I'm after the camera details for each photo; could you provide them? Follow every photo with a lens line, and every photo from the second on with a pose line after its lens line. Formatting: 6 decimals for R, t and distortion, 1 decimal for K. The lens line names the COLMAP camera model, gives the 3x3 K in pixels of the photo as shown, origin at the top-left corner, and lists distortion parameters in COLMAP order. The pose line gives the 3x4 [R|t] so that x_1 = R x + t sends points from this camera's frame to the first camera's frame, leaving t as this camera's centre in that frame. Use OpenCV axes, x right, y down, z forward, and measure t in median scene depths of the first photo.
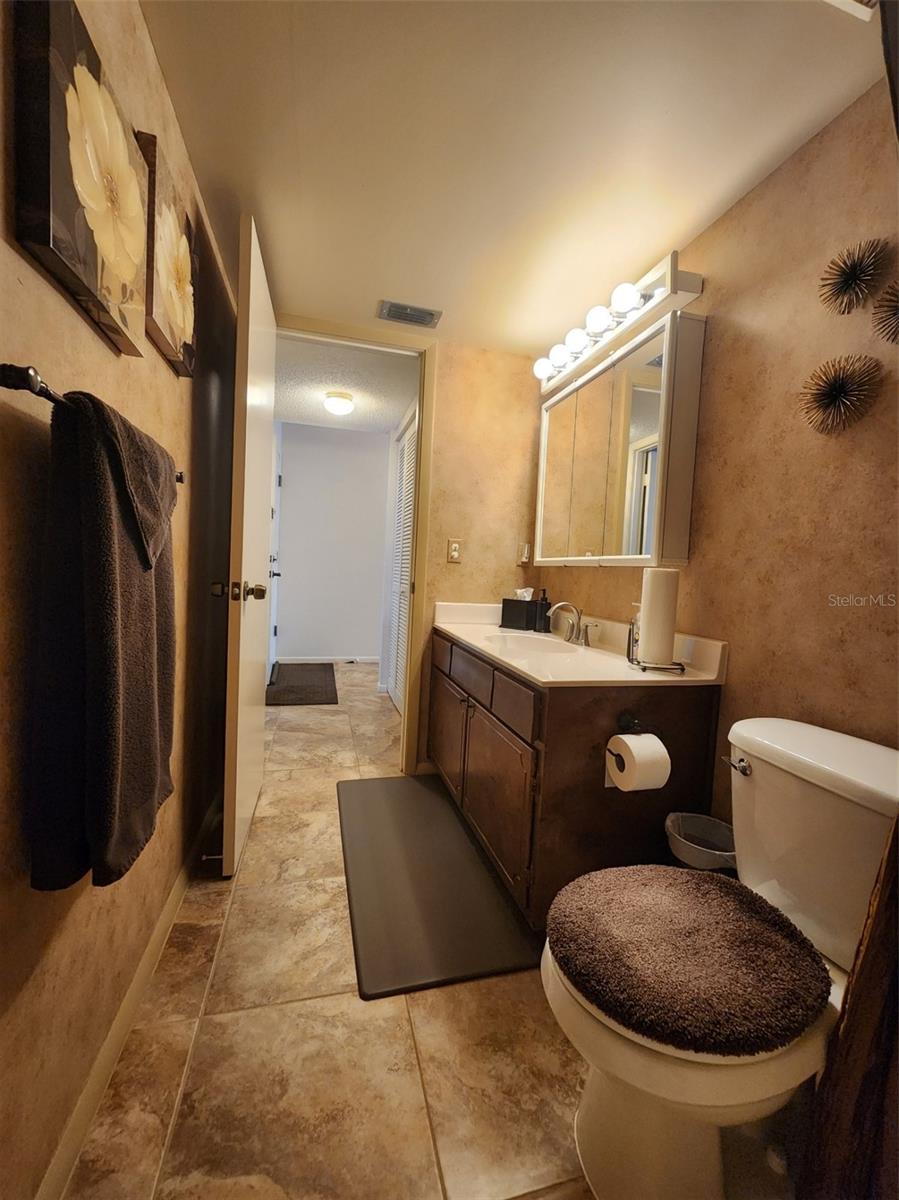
lens RADIAL K [[495.1, 0, 451.7], [0, 495.1, 598.3], [0, 0, 1]] dist [-0.002679, 0.000997]
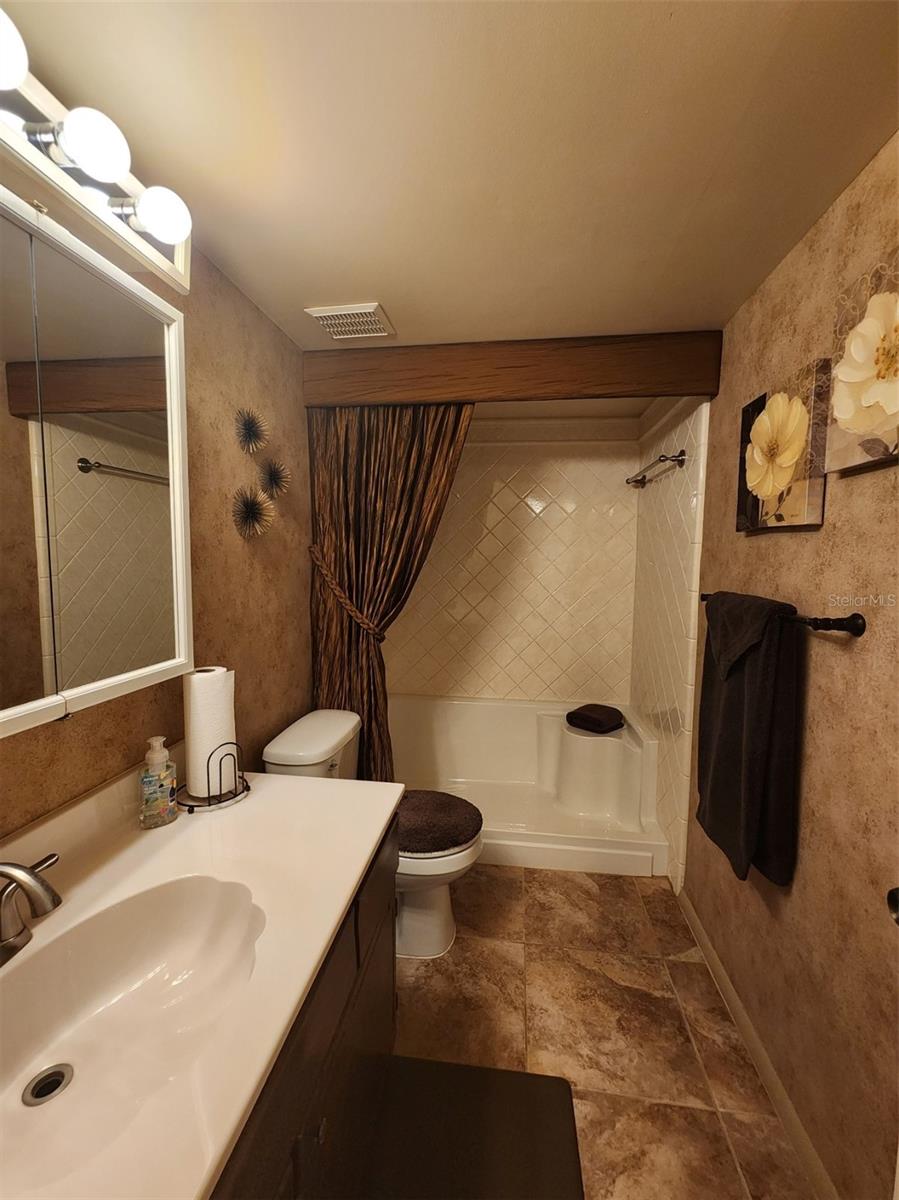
lens RADIAL K [[495.1, 0, 451.7], [0, 495.1, 598.3], [0, 0, 1]] dist [-0.002679, 0.000997]
pose [[-0.922581, -0.089665, 0.375238, -0.286117], [-0.033576, 0.987588, 0.153438, -0.418603], [-0.384339, 0.128960, -0.914141, 2.141282]]
